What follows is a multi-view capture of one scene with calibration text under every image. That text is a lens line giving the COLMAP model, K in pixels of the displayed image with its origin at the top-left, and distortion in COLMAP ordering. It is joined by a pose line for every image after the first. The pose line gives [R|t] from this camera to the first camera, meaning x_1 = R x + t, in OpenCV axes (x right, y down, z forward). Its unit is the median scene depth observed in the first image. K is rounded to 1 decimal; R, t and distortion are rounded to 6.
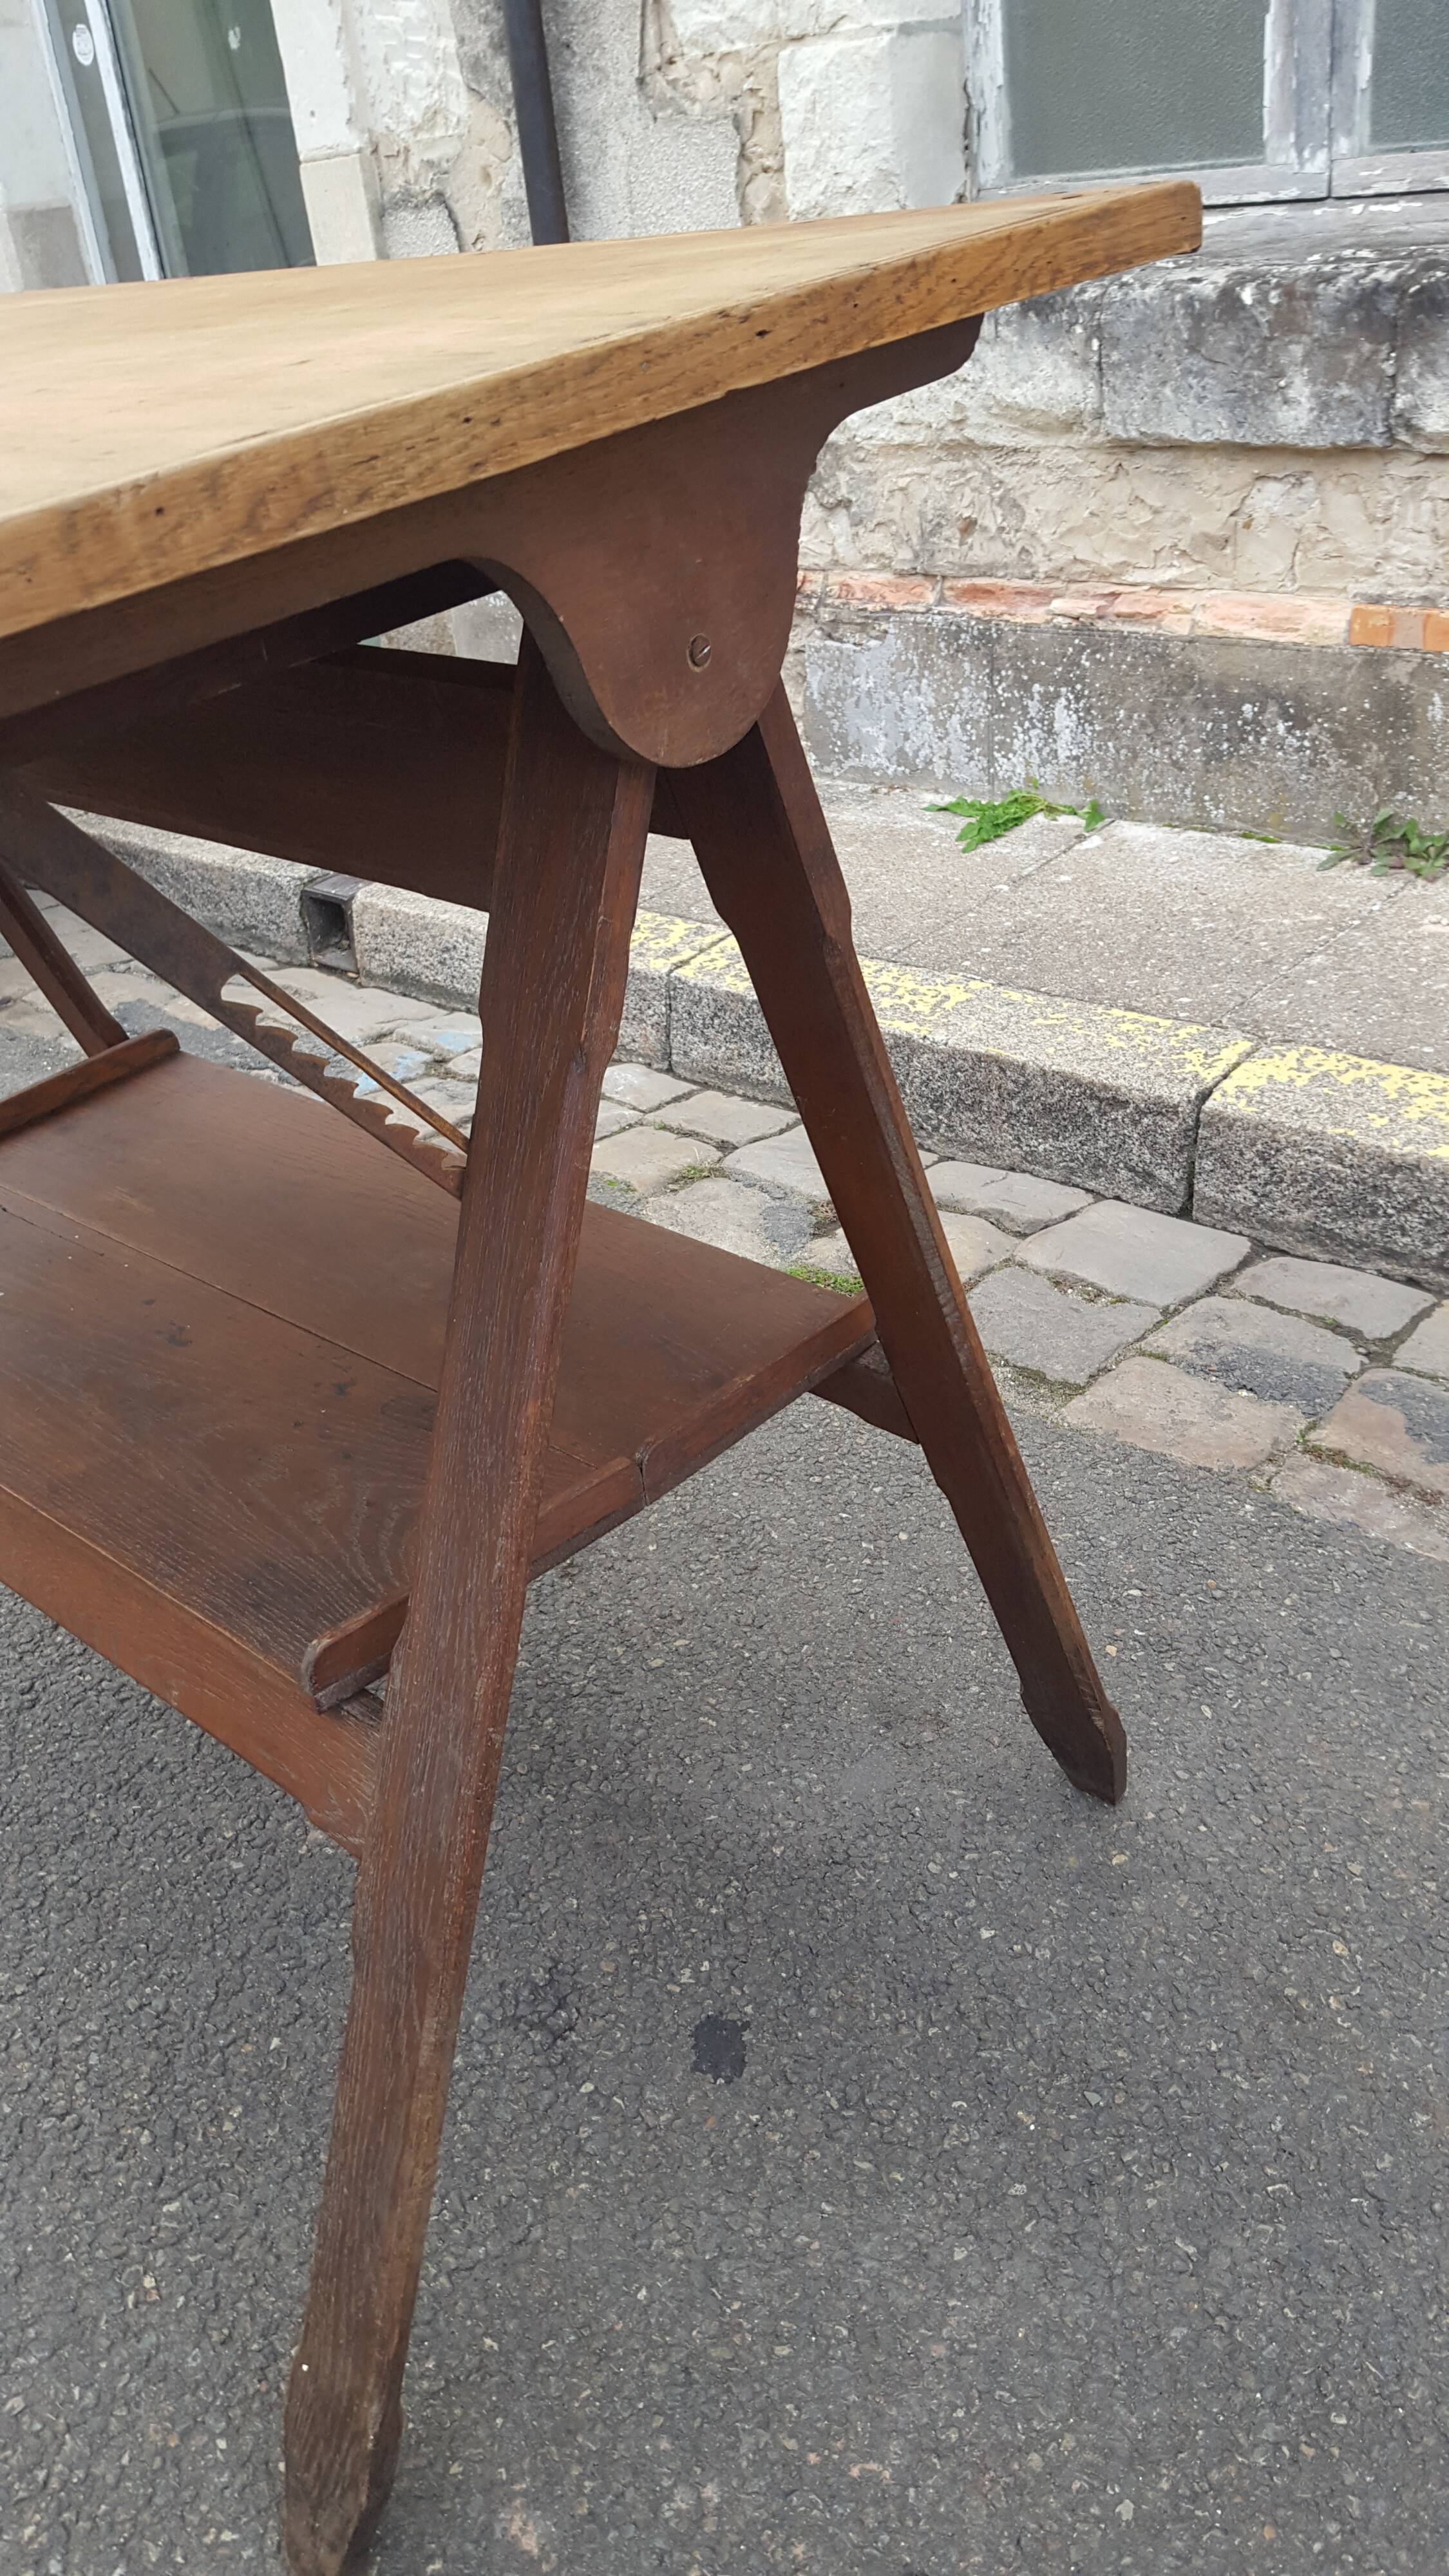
lens RADIAL K [[1956.9, 0, 678.0], [0, 1956.9, 1286.6], [0, 0, 1]] dist [0.058633, -0.126302]
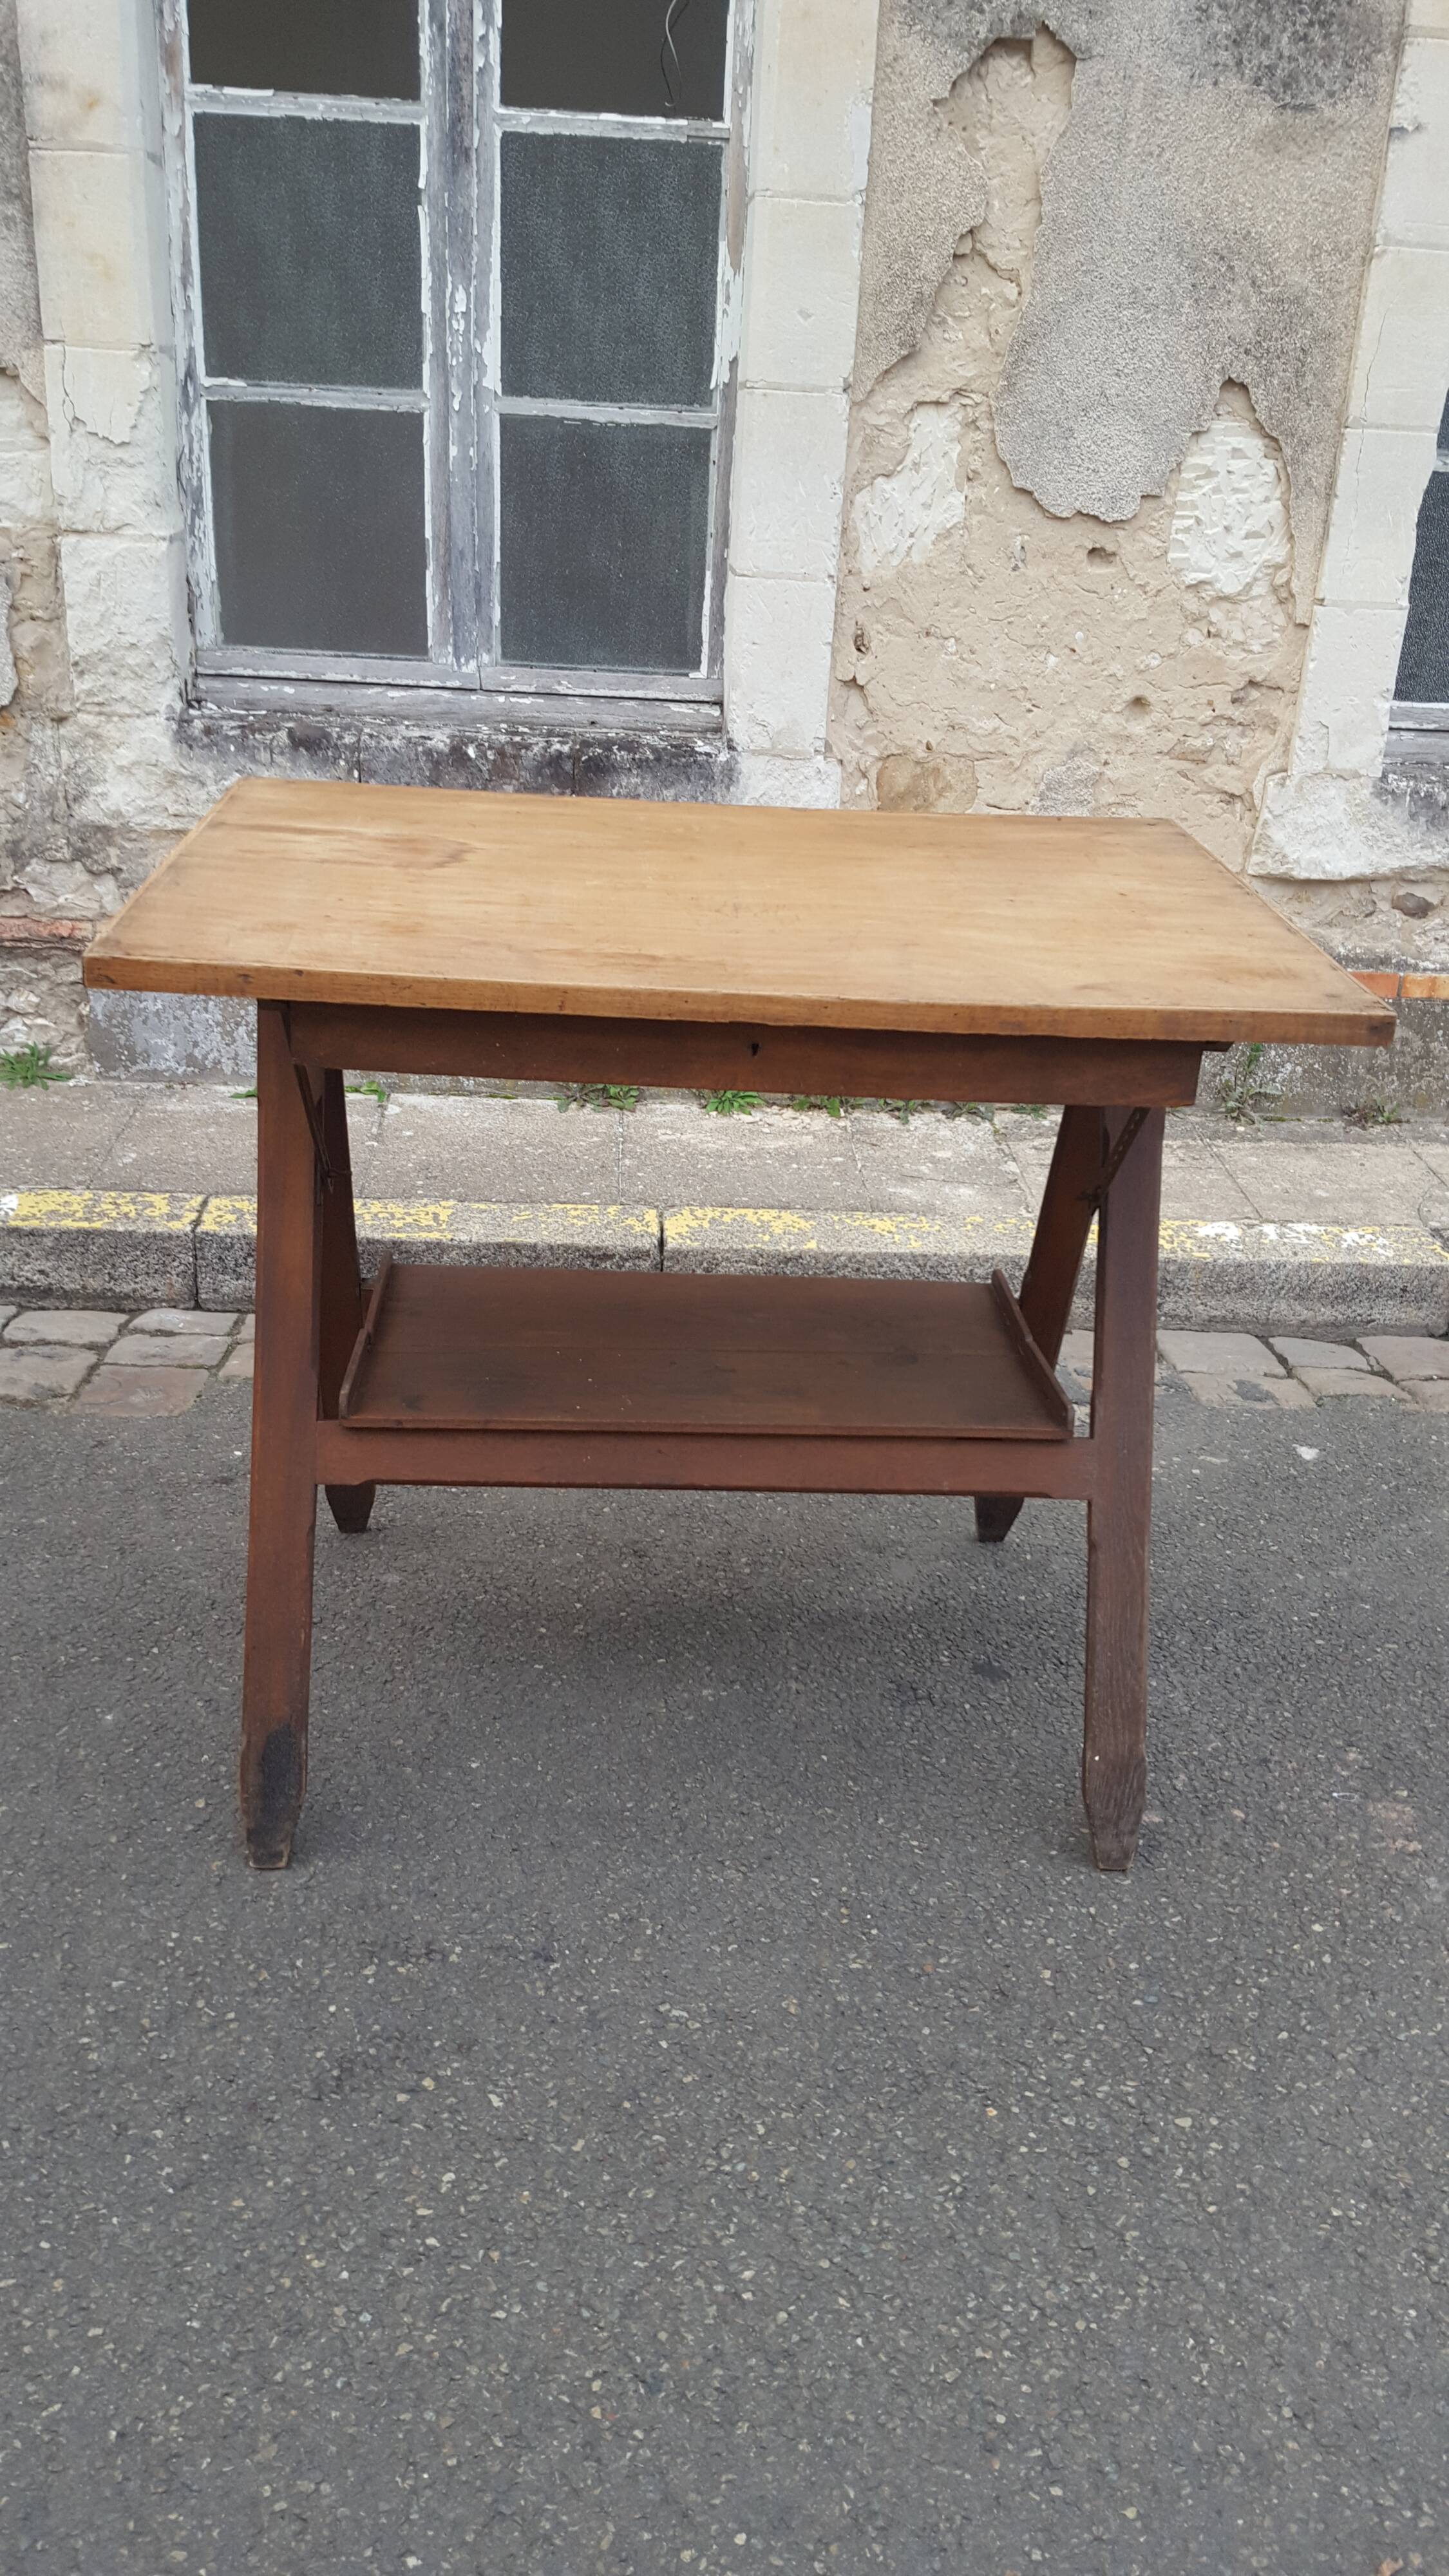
lens RADIAL K [[1950.3, 0, 749.8], [0, 1950.3, 1318.7], [0, 0, 1]] dist [0.062613, -0.134267]
pose [[0.671064, -0.159290, 0.724086, -0.708241], [0.252268, 0.967430, -0.020972, 0.012895], [-0.697162, 0.196737, 0.689391, -0.117729]]
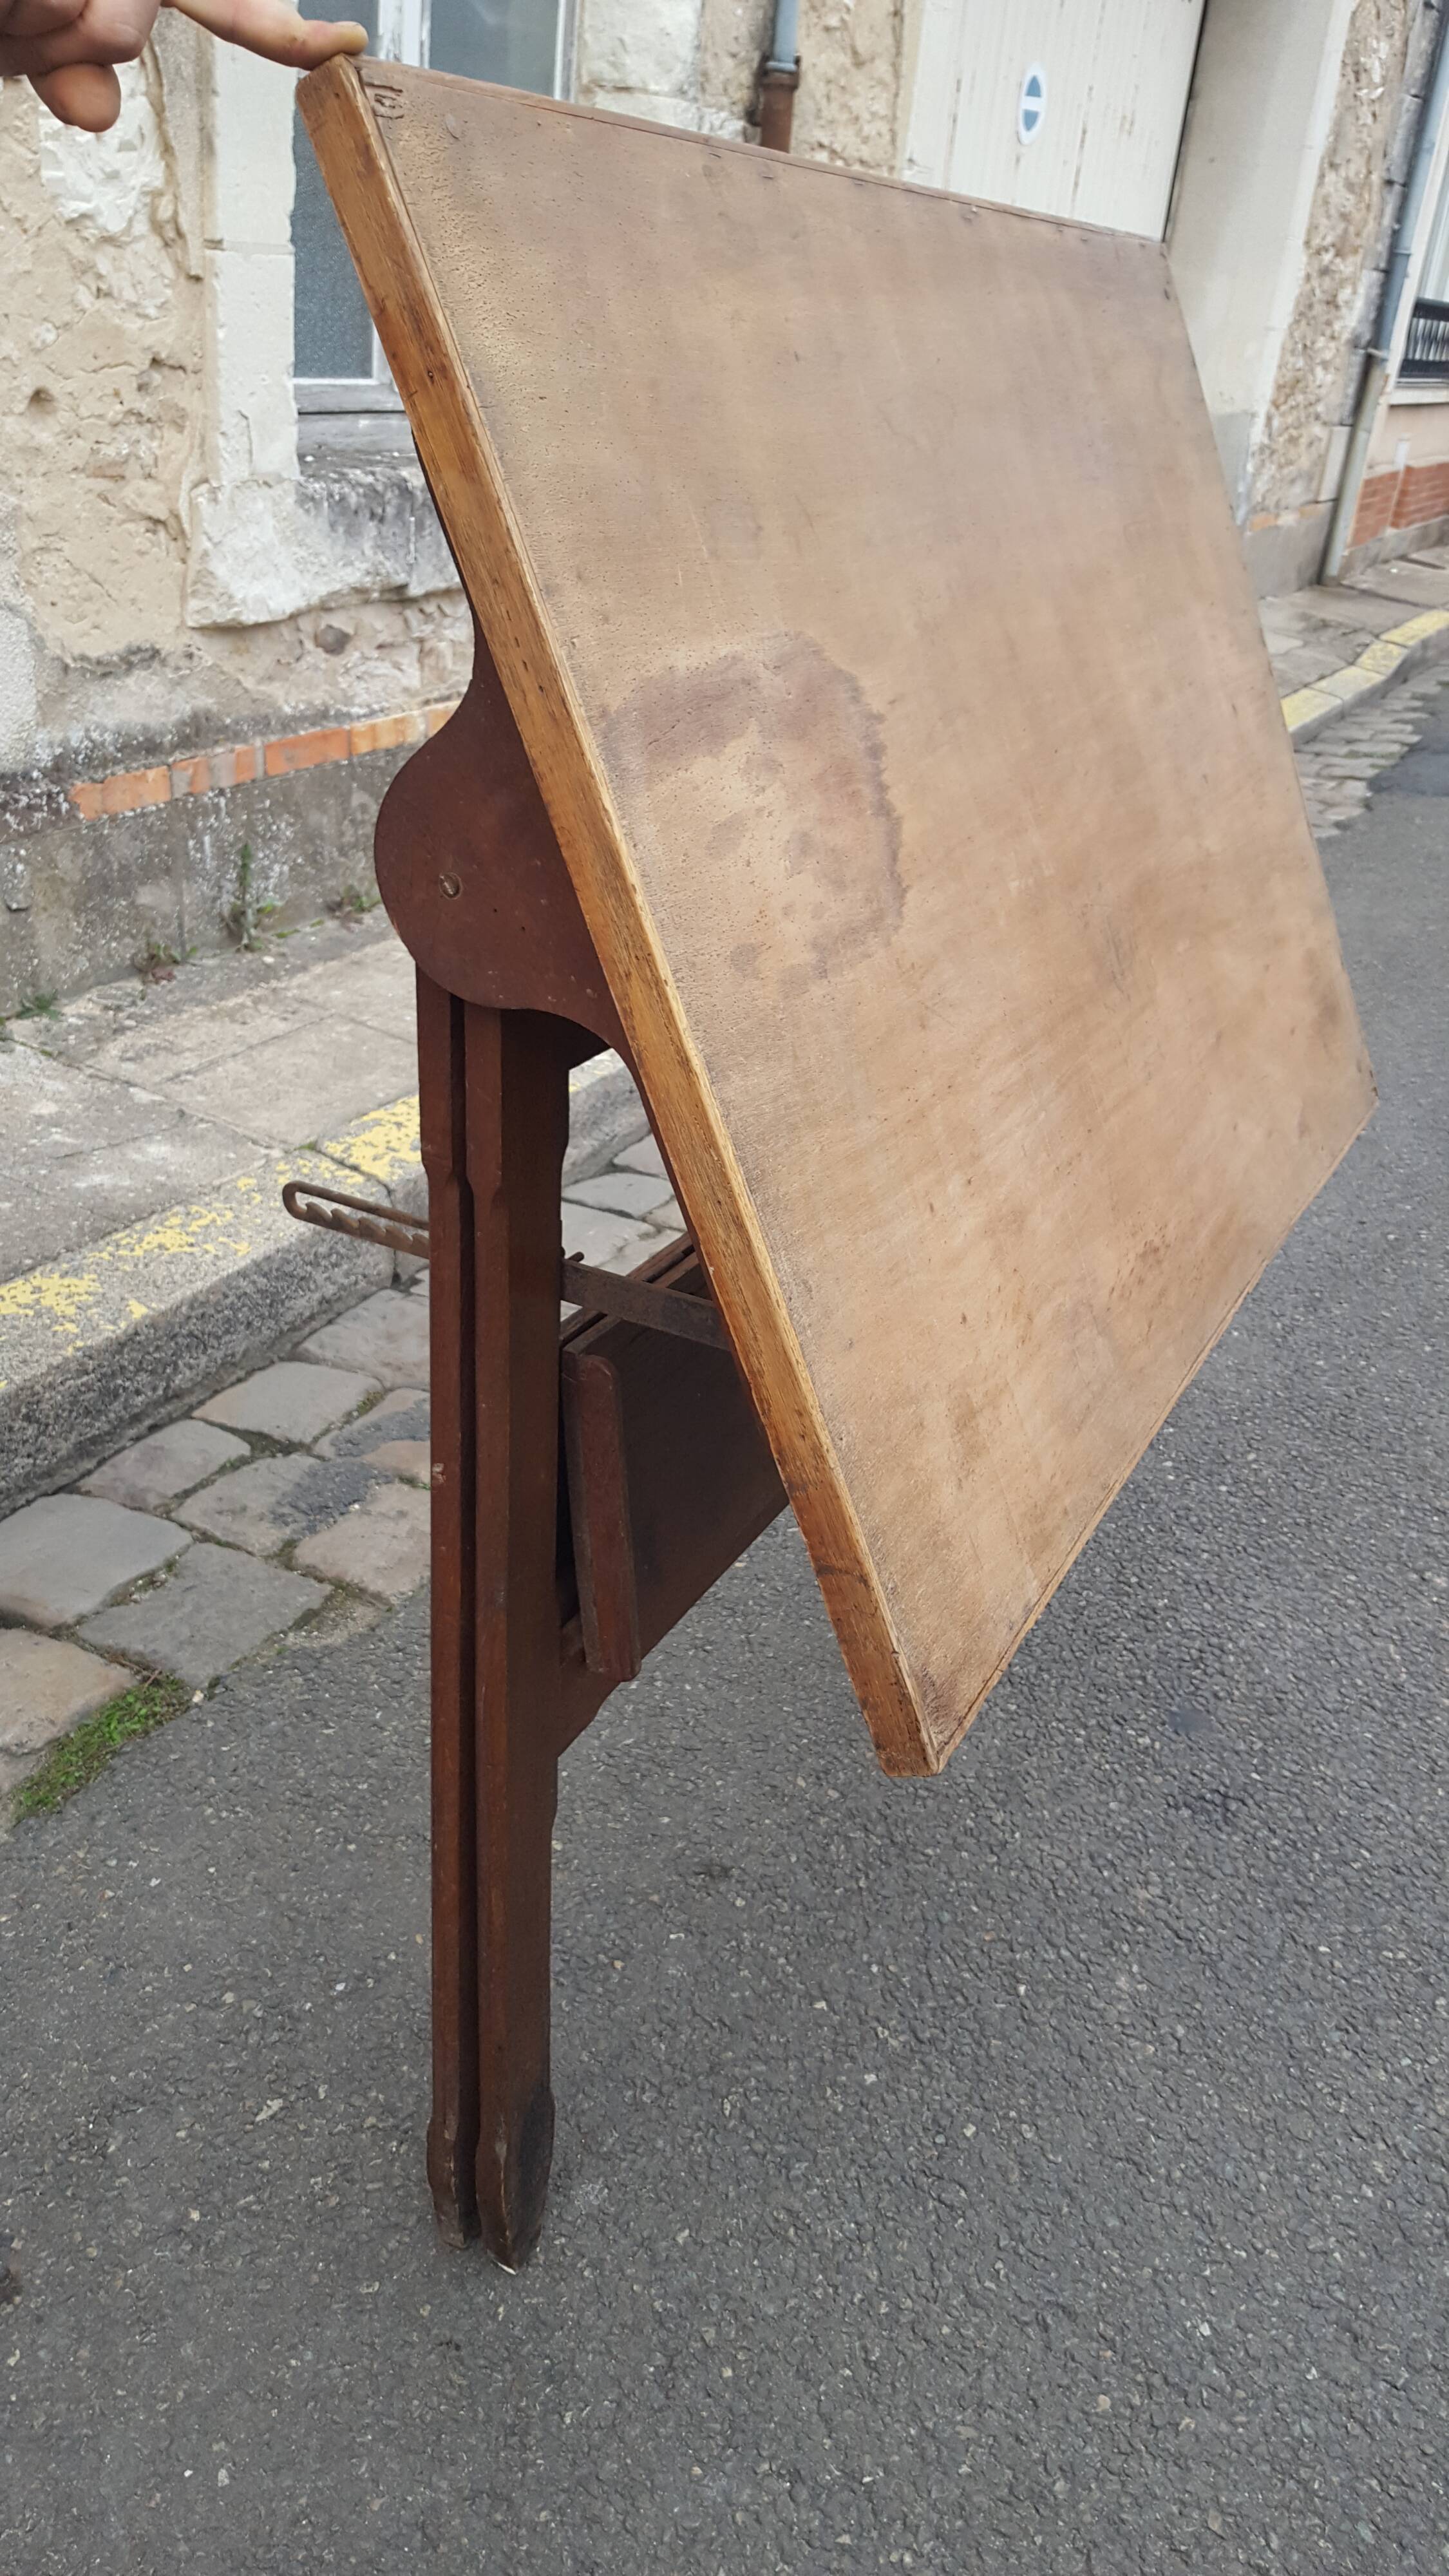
lens RADIAL K [[1950.3, 0, 682.1], [0, 1950.3, 1306.8], [0, 0, 1]] dist [0.062613, -0.134267]
pose [[-0.238576, -0.372156, 0.896985, -0.530654], [0.429885, 0.787758, 0.441177, -0.330604], [-0.870793, 0.490854, -0.027956, 0.581451]]
